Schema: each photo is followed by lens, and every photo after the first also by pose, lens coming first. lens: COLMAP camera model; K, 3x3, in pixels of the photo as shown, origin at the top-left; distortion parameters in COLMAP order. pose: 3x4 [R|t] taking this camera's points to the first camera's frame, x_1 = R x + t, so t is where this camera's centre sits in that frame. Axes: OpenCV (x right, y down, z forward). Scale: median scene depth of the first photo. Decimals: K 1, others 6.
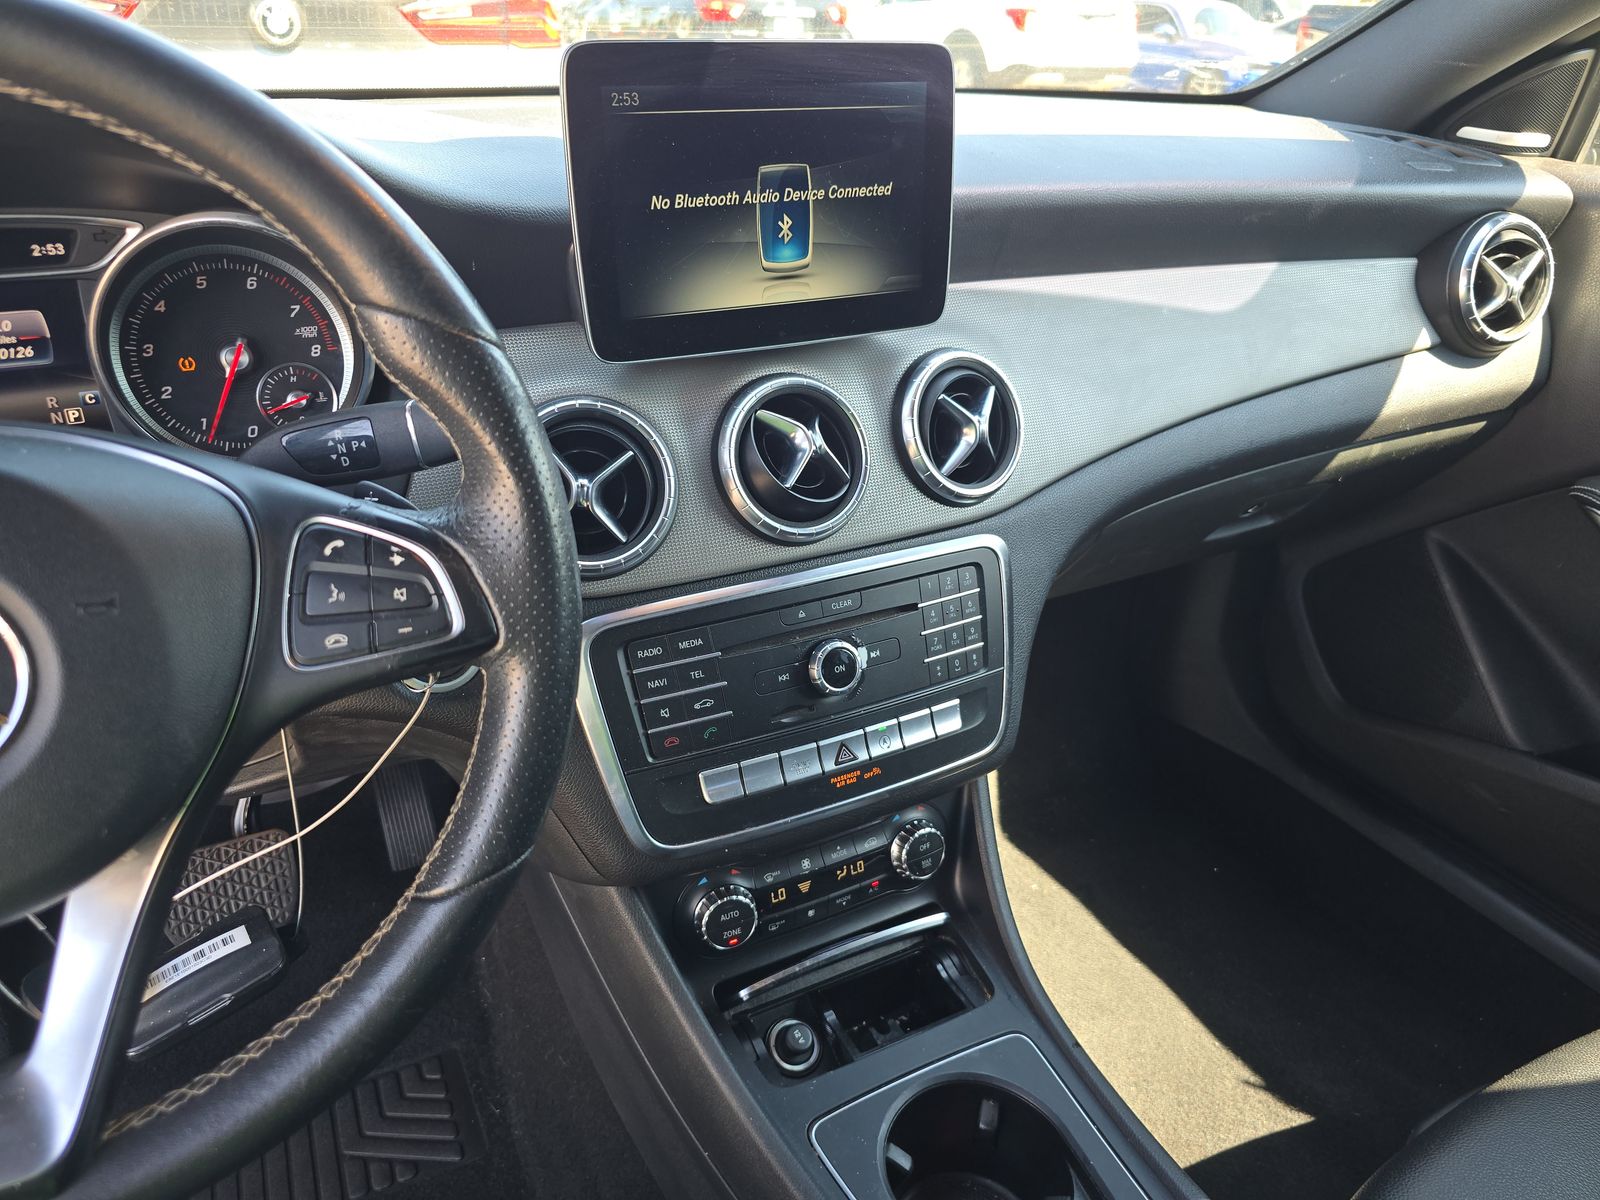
lens RADIAL K [[1061.2, 0, 800.0], [0, 1061.2, 600.0], [0, 0, 1]] dist [0.006134, -0.004198]
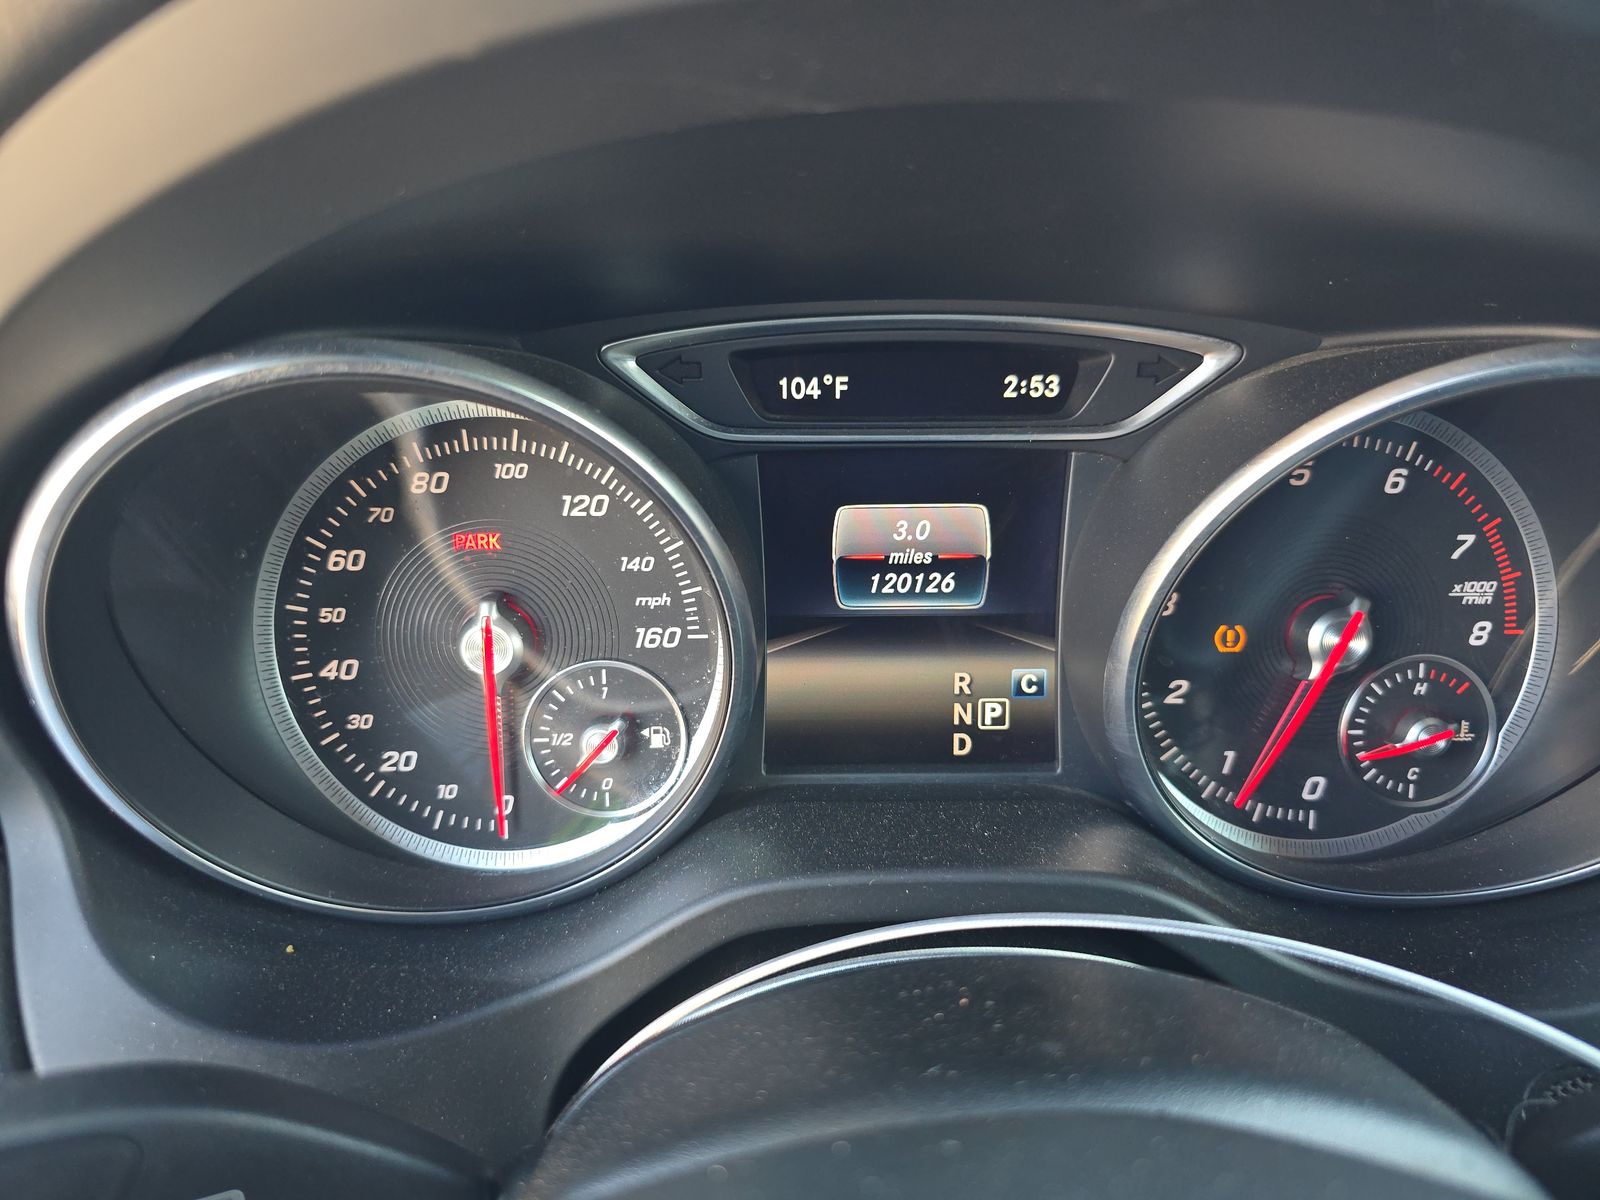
lens RADIAL K [[1072.0, 0, 800.0], [0, 1072.0, 600.0], [0, 0, 1]] dist [0.001644, -0.104054]
pose [[0.900031, 0.157860, -0.406233, -0.525172], [-0.184248, 0.982525, -0.026408, -0.179911], [0.394965, 0.098615, 0.913388, 0.466765]]
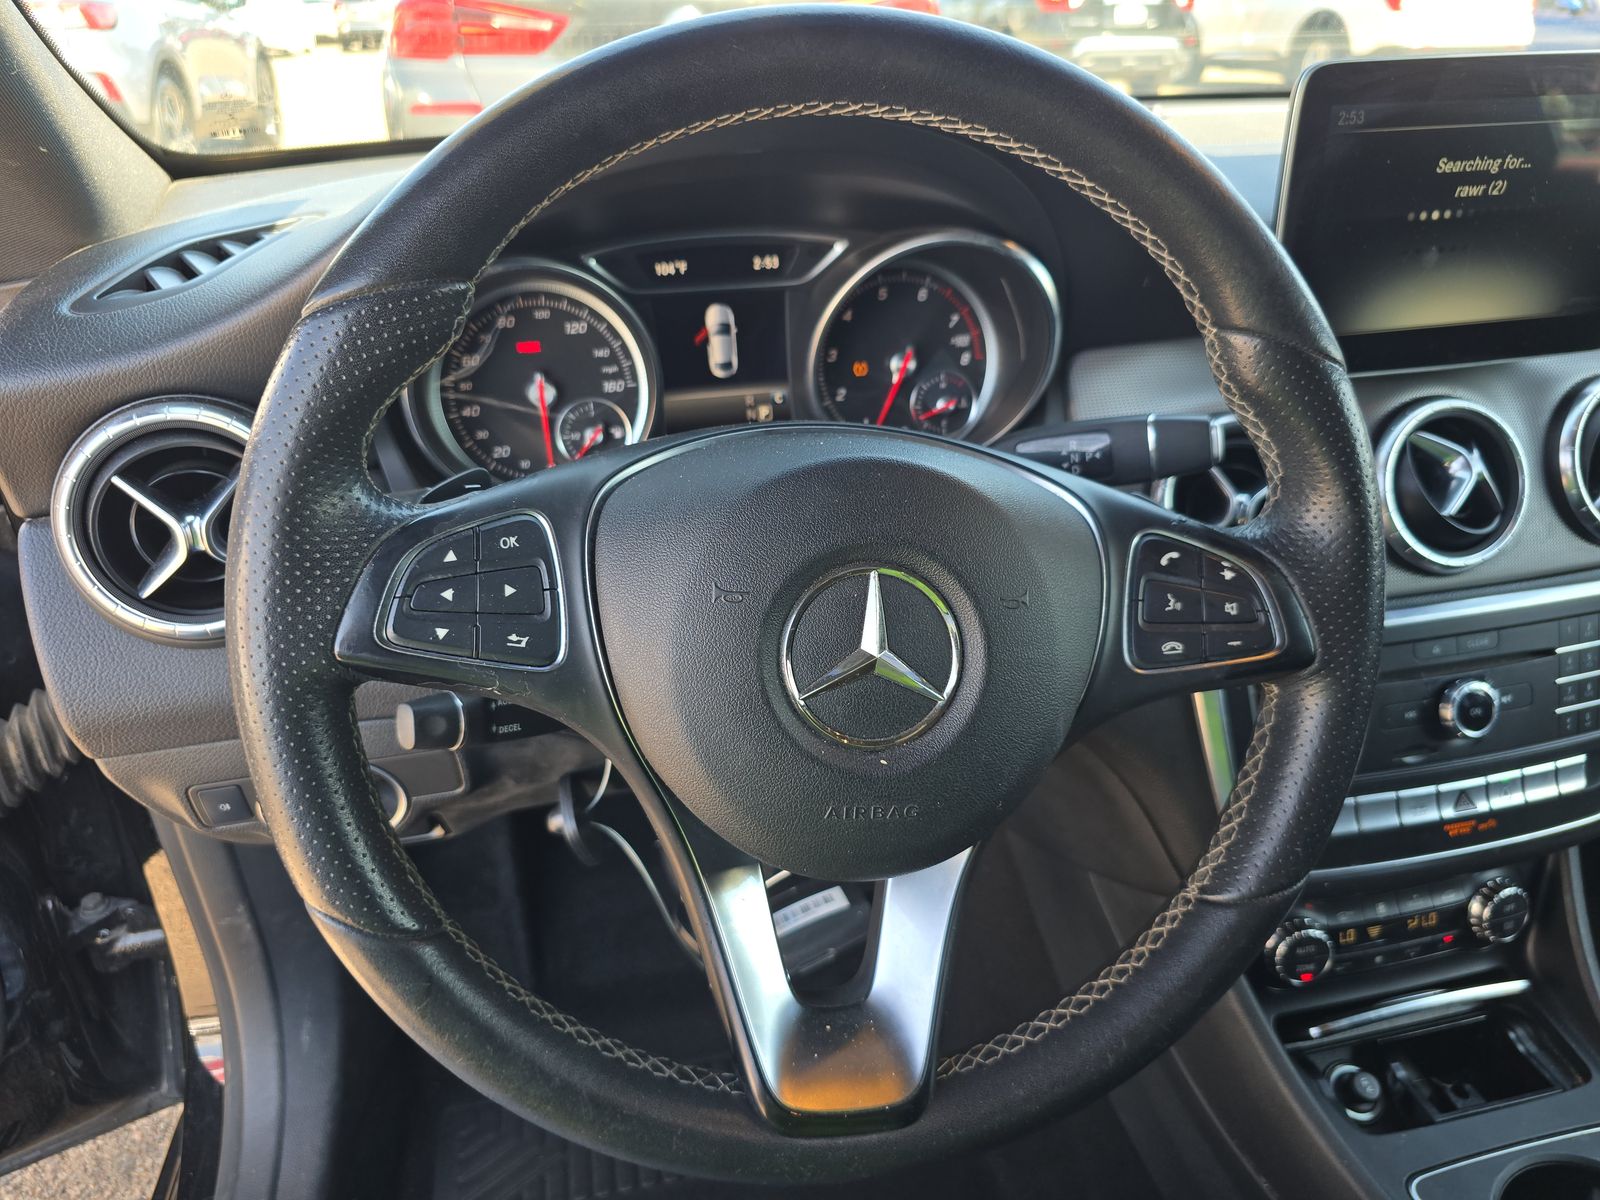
lens RADIAL K [[1071.7, 0, 745.6], [0, 1071.7, 617.3], [0, 0, 1]] dist [0.001935, -0.005152]
pose [[0.966570, 0.086662, -0.241313, -0.379899], [-0.082389, 0.996213, 0.027761, 0.008729], [0.242805, -0.006952, 0.970050, -0.082349]]
